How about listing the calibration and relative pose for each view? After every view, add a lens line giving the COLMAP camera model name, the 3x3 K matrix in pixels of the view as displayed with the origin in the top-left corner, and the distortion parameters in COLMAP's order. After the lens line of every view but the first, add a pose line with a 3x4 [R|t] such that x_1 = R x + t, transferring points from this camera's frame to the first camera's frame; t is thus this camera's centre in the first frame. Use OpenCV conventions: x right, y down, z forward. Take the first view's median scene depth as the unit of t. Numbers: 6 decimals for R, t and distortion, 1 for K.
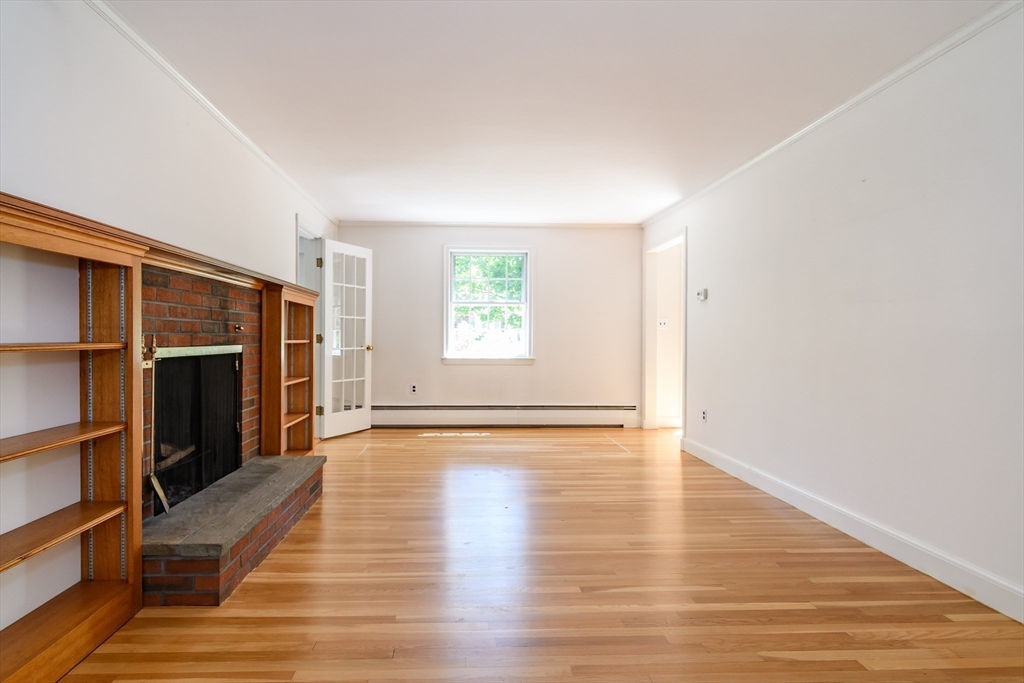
lens RADIAL K [[556.9, 0, 510.9], [0, 556.9, 340.7], [0, 0, 1]] dist [-0.022707, 0.000829]
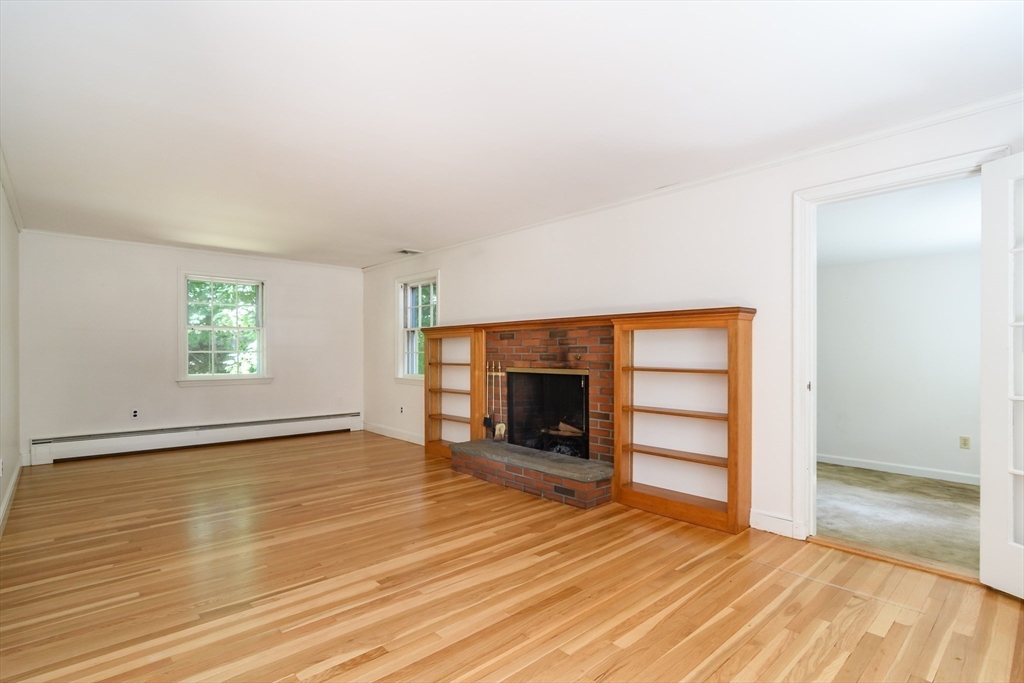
lens RADIAL K [[496.2, 0, 516.8], [0, 496.2, 347.6], [0, 0, 1]] dist [0.009427, 0.000013]
pose [[-0.777817, -0.010659, -0.628400, 0.515085], [-0.007214, 0.999942, -0.008031, -0.043646], [0.628449, -0.001714, -0.777849, 2.313096]]
